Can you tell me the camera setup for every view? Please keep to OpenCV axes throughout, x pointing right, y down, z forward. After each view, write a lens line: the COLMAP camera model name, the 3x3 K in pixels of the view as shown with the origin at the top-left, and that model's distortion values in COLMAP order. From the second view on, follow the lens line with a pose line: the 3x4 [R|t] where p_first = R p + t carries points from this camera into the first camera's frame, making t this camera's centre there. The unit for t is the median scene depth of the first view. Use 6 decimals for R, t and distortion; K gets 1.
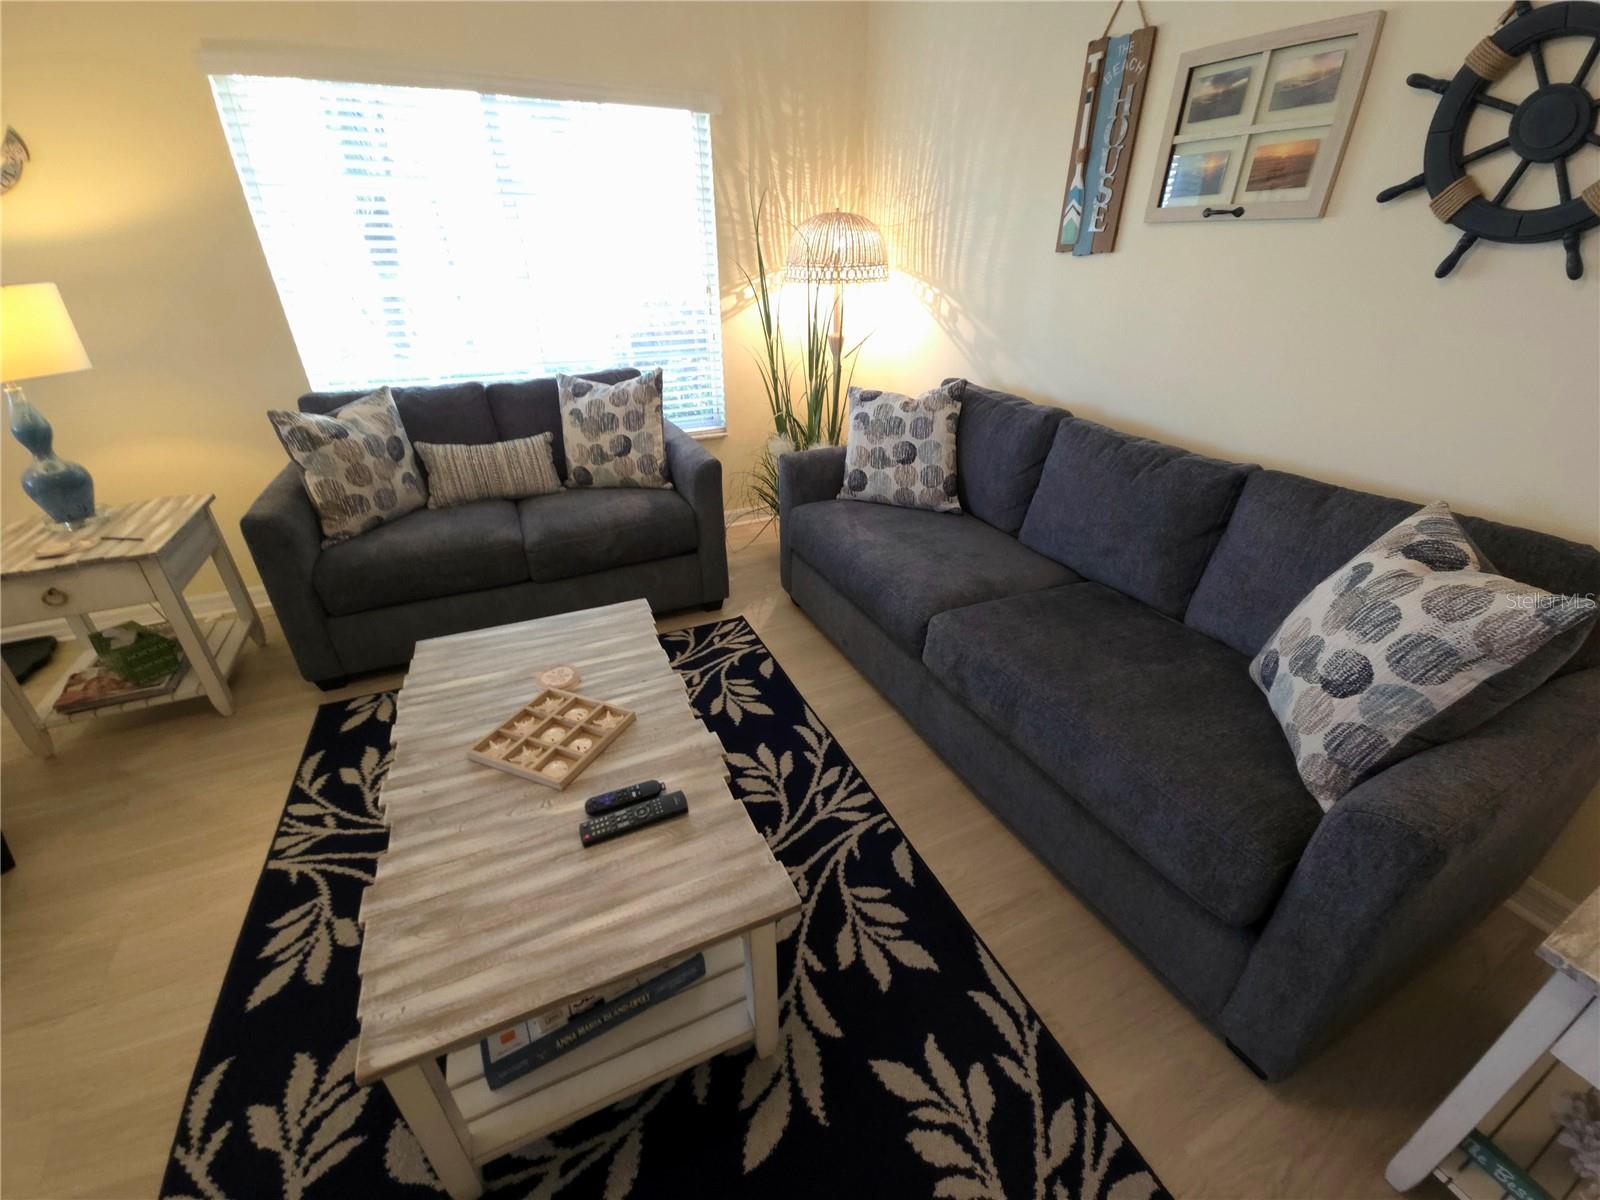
lens RADIAL K [[646.1, 0, 802.2], [0, 646.1, 601.9], [0, 0, 1]] dist [0.013207, -0.007315]
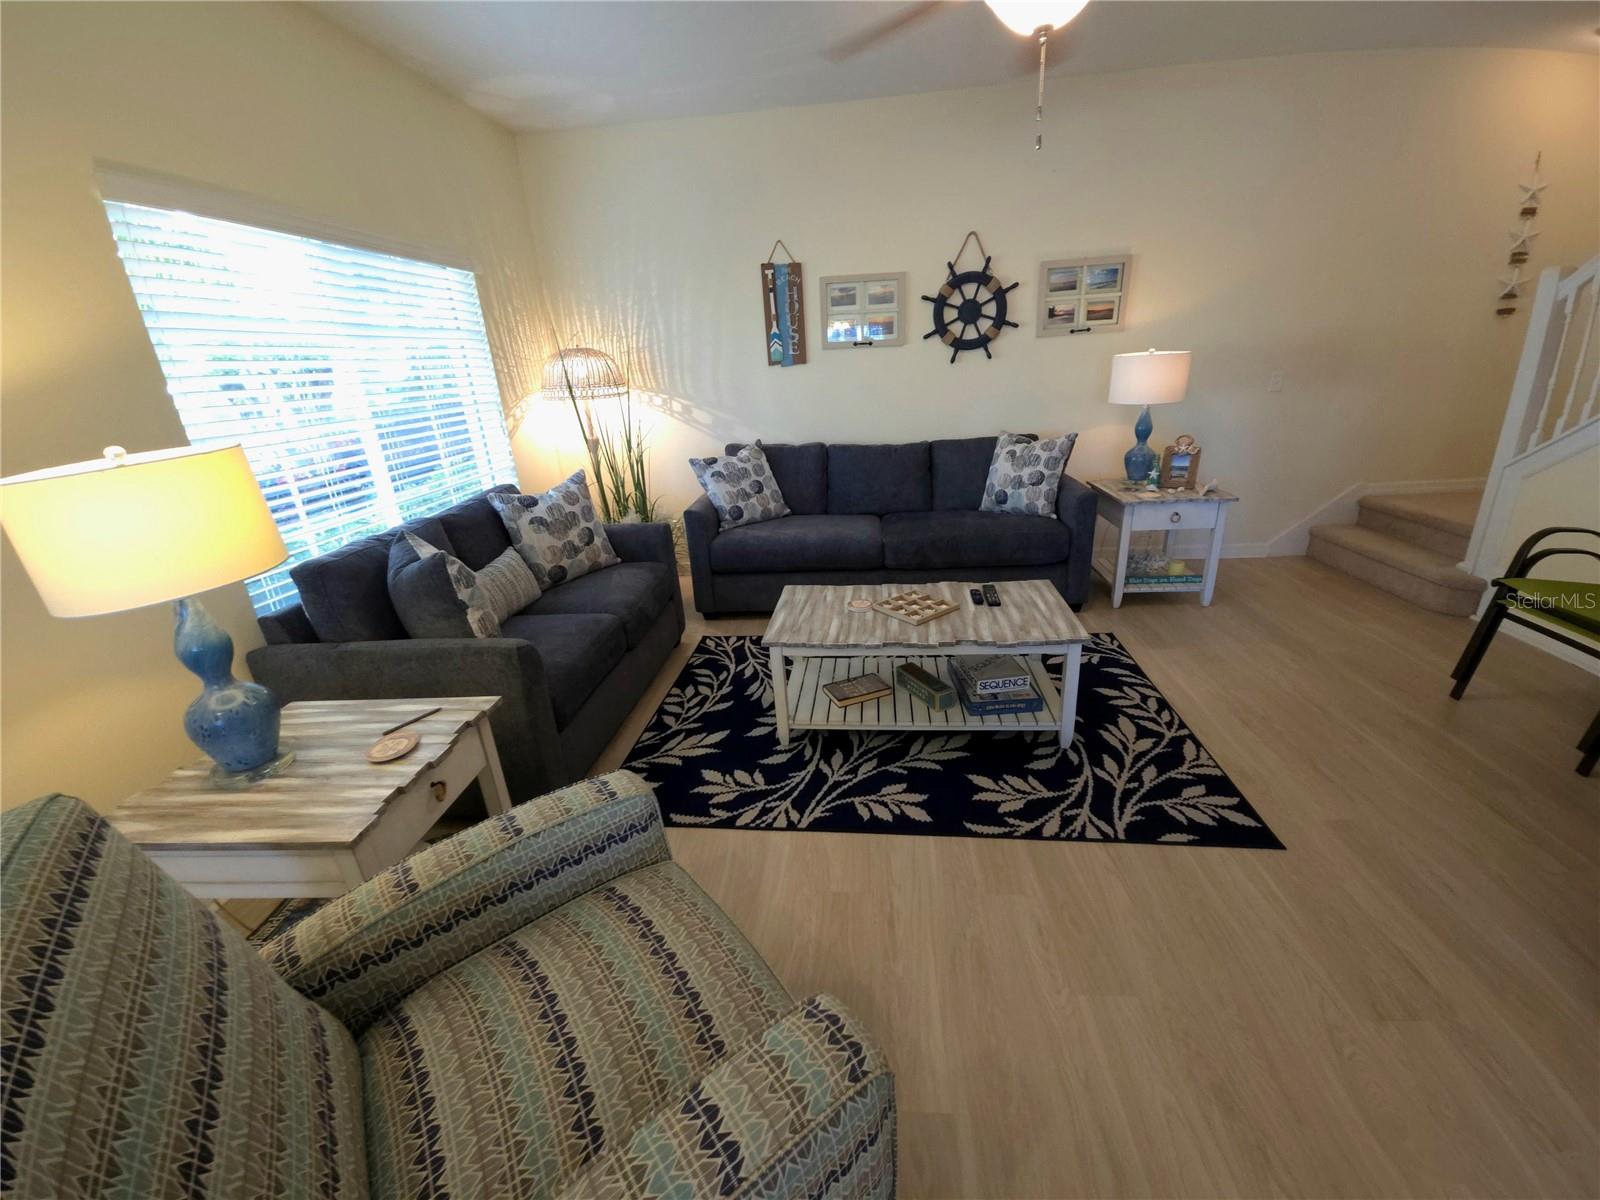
lens RADIAL K [[646.1, 0, 802.2], [0, 646.1, 601.9], [0, 0, 1]] dist [0.013207, -0.007315]
pose [[0.508113, -0.332303, 0.794604, -1.340958], [0.456350, 0.886301, 0.078835, -0.067649], [-0.730456, 0.322560, 0.601988, 0.077118]]
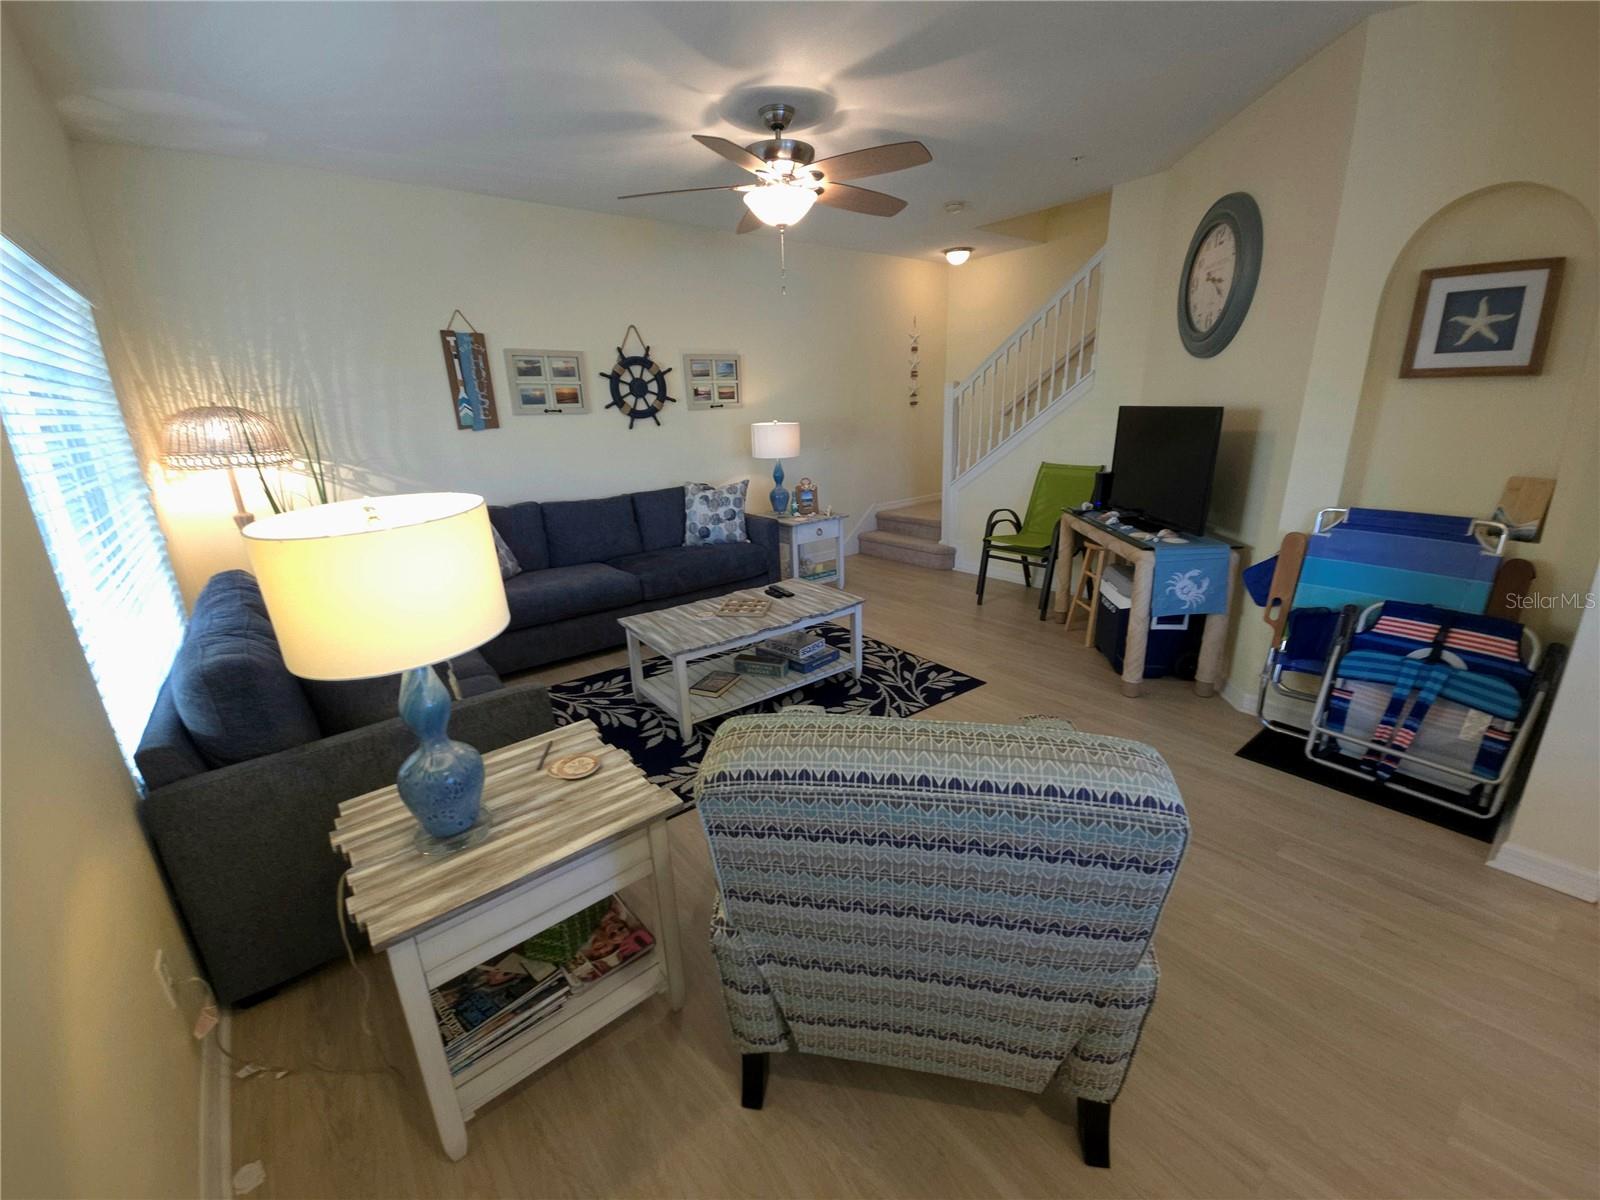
lens RADIAL K [[648.5, 0, 800.0], [0, 648.5, 600.0], [0, 0, 1]] dist [0.014698, -0.006424]
pose [[-0.226115, -0.277298, 0.933797, -1.793682], [0.488019, 0.797395, 0.354964, -0.386982], [-0.843036, 0.535974, -0.044976, 0.612182]]
